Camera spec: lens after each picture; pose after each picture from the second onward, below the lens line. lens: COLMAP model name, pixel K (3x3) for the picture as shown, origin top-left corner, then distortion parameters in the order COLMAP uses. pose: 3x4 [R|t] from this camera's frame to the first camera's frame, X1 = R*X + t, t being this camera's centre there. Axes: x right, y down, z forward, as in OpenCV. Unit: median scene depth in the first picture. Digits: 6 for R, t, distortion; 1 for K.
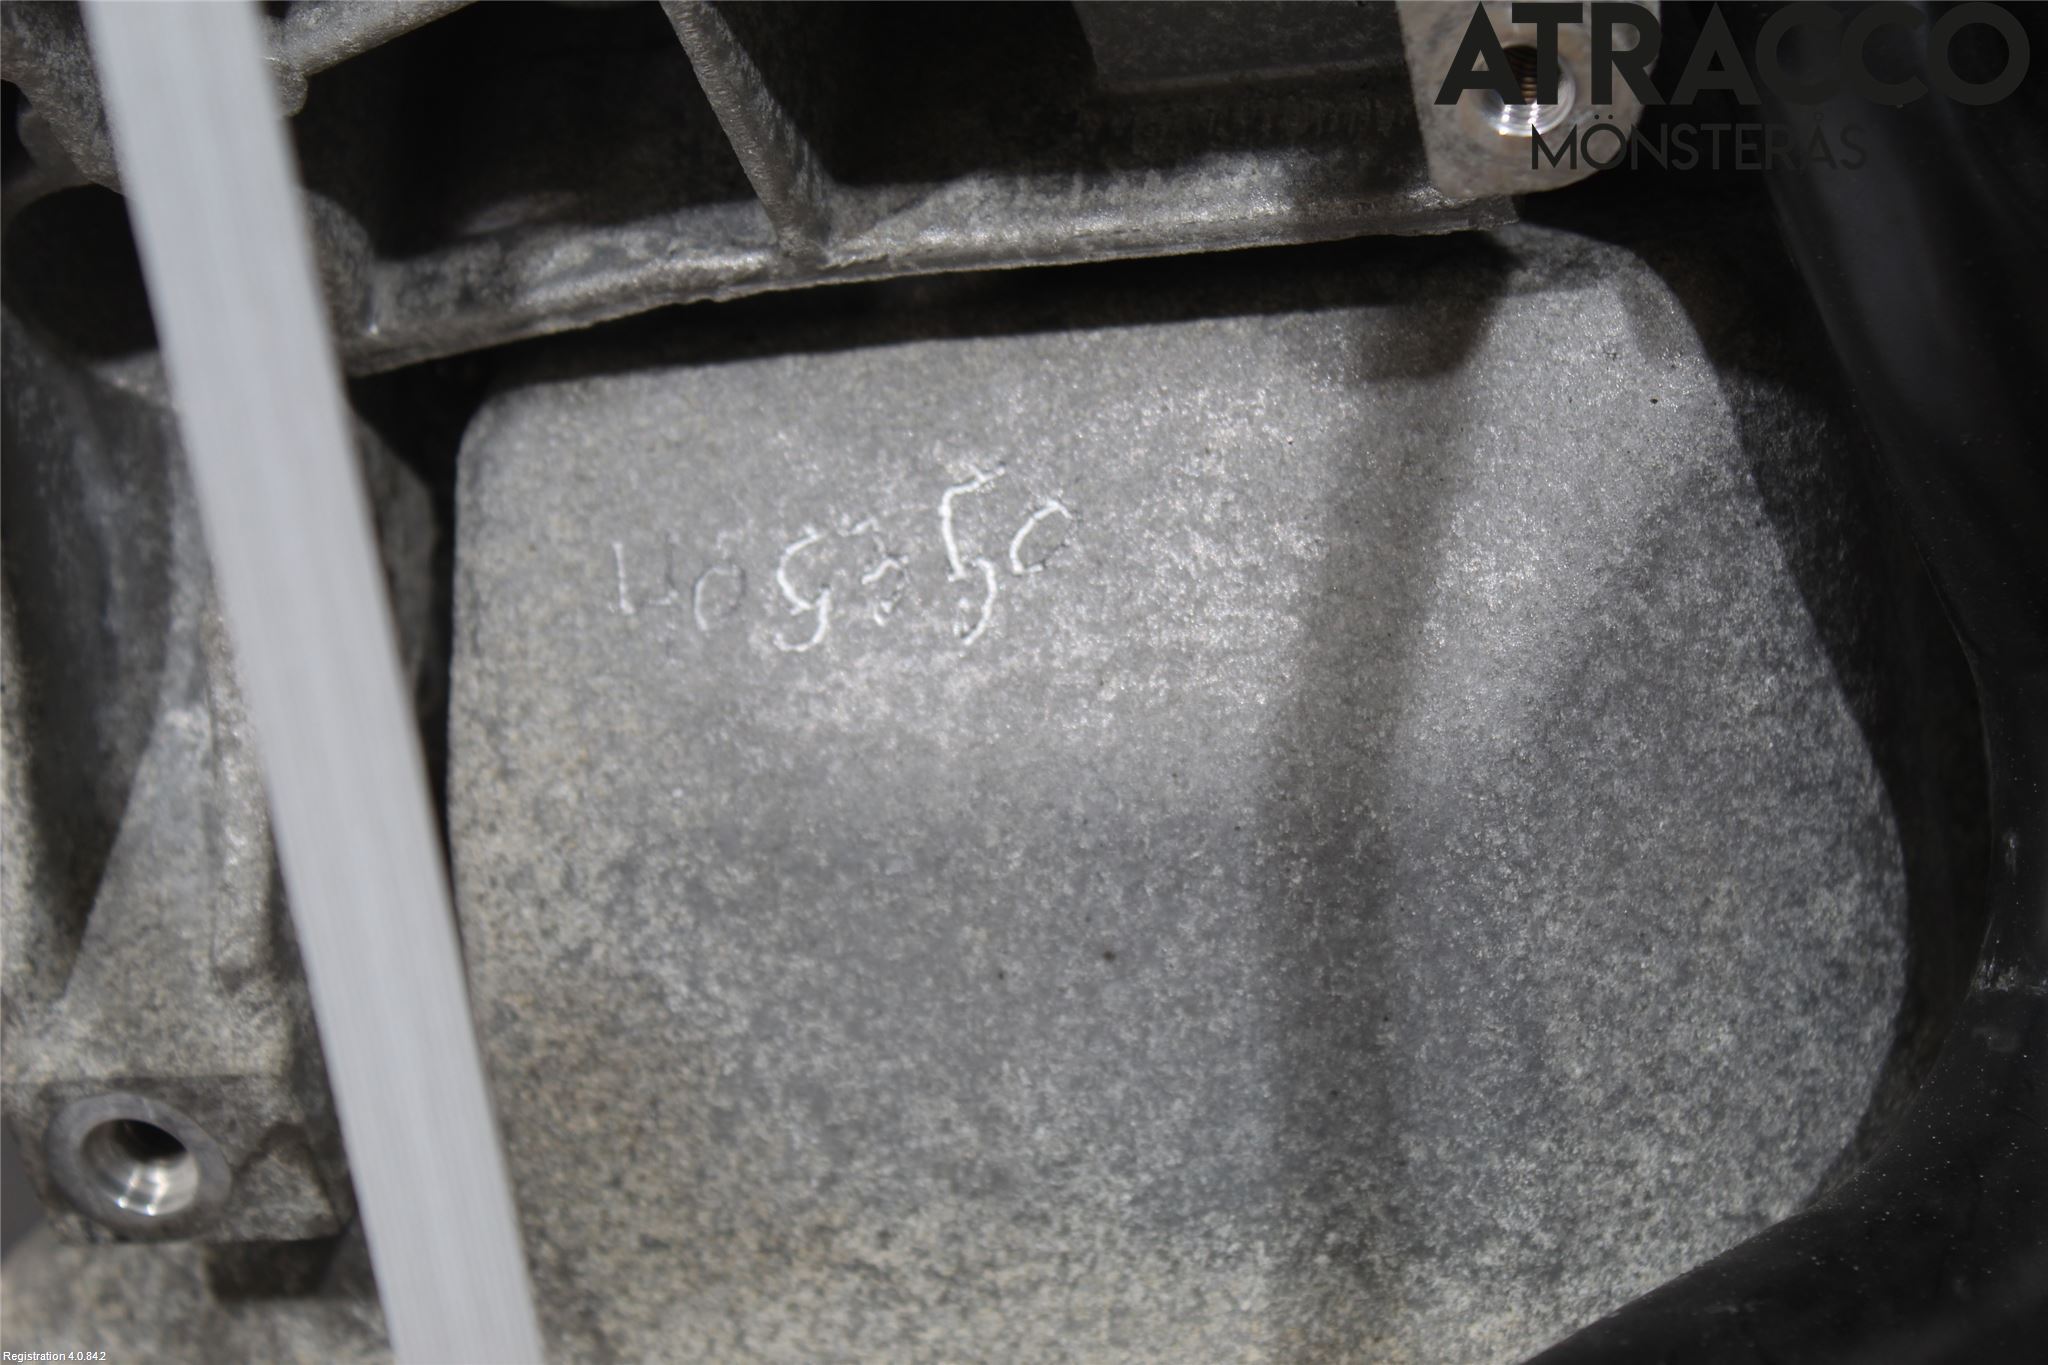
lens RADIAL K [[4638.5, 0, 1021.2], [0, 4638.5, 682.8], [0, 0, 1]] dist [0.056733, 0.000000]
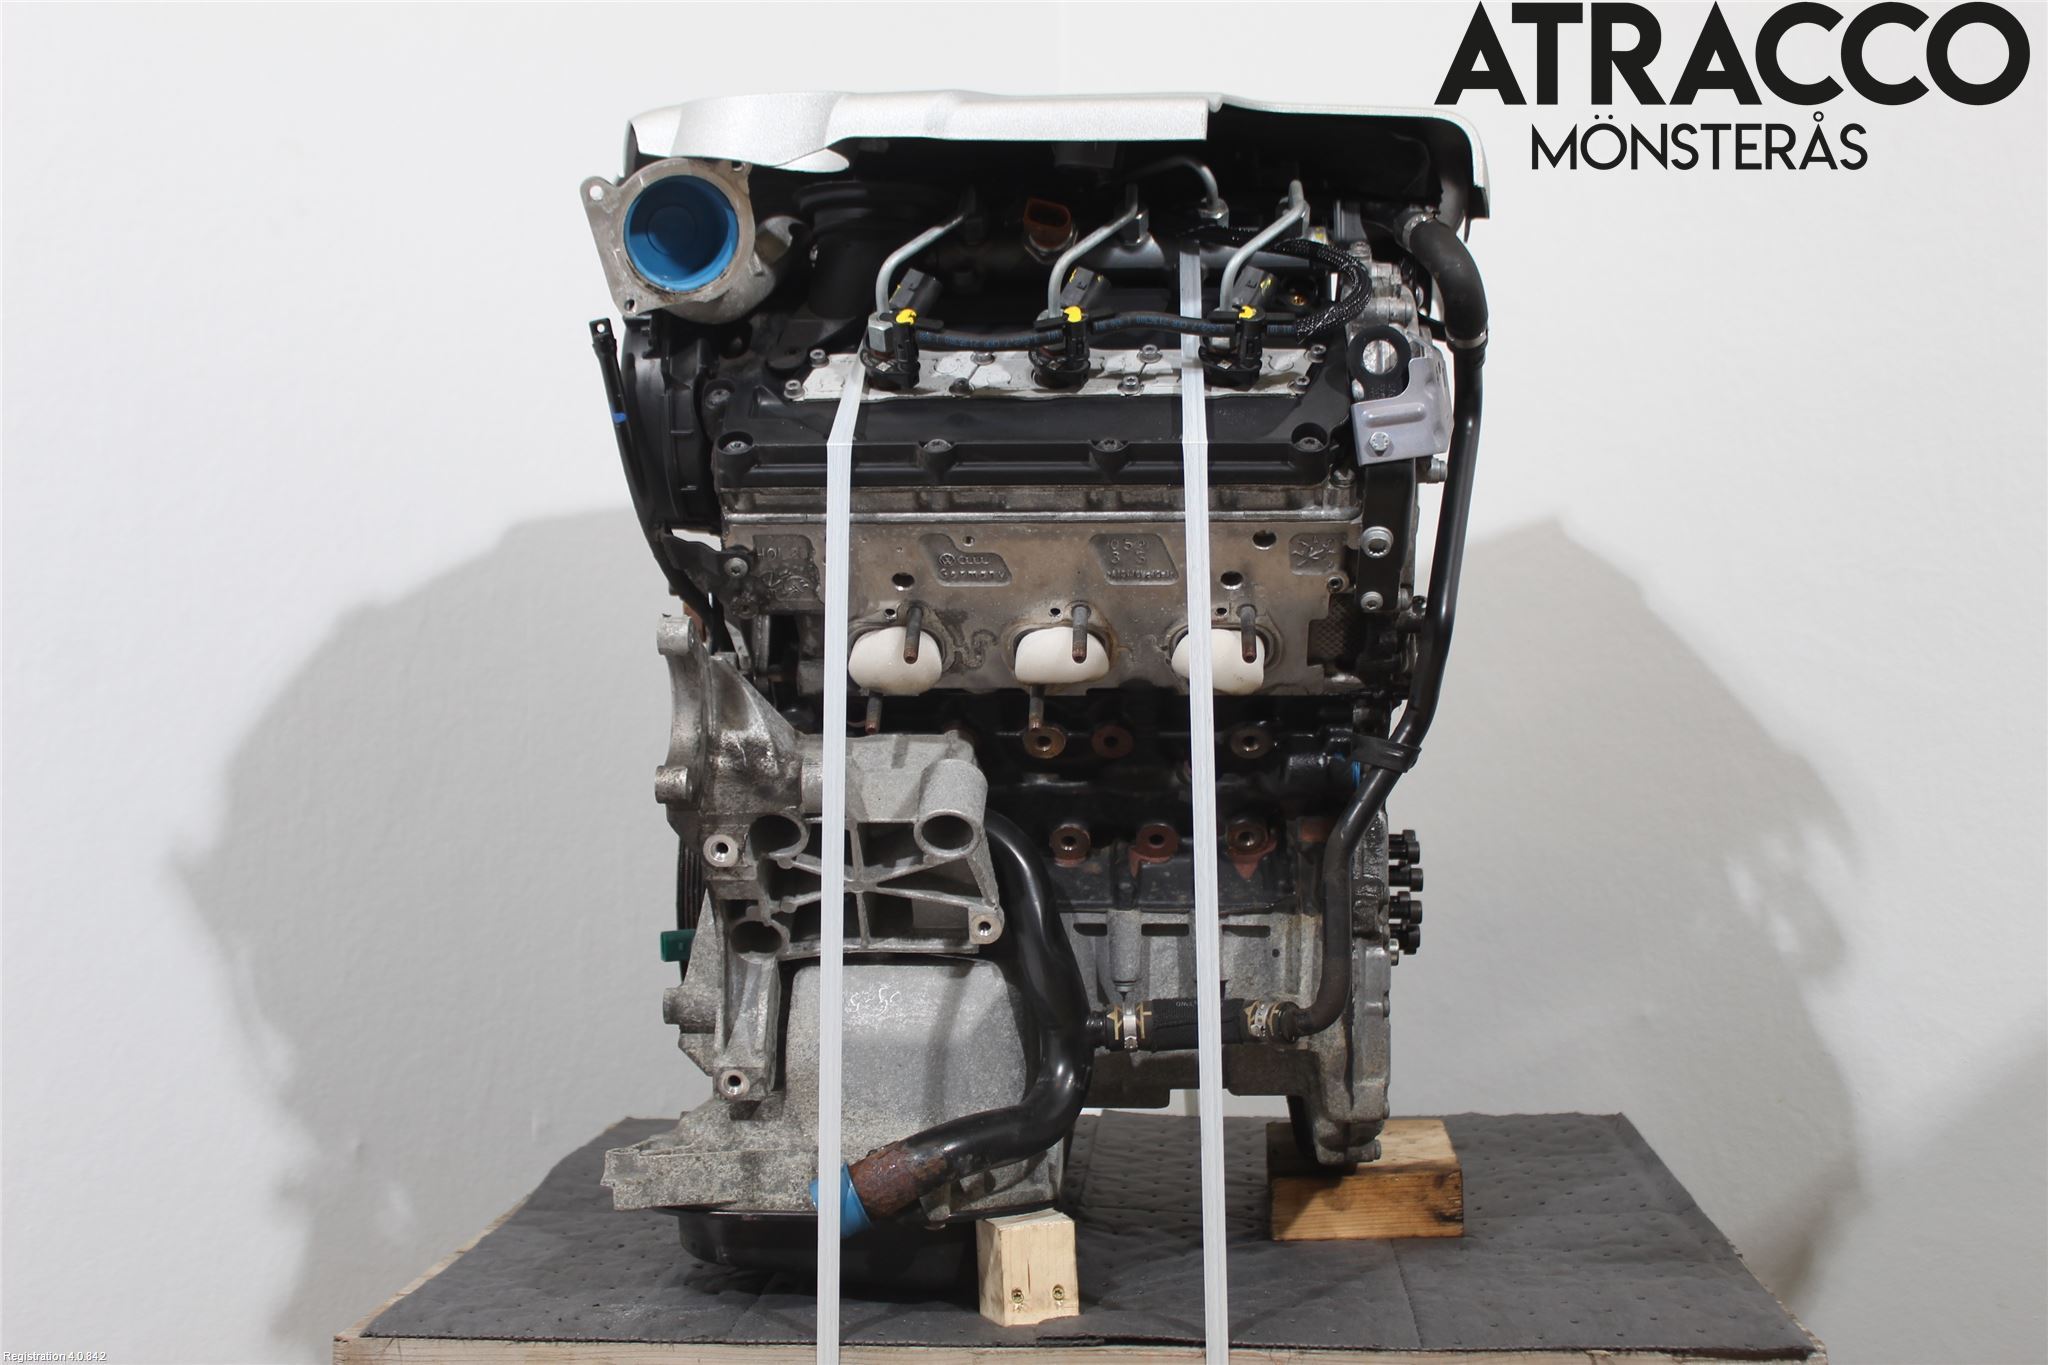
lens RADIAL K [[4126.0, 0, 1023.3], [0, 4126.0, 681.3], [0, 0, 1]] dist [0.032596, 0.000000]
pose [[0.969483, 0.145701, 0.197163, -0.980947], [-0.078655, 0.946575, -0.312746, 1.282570], [-0.232196, 0.287694, 0.929148, -4.288623]]
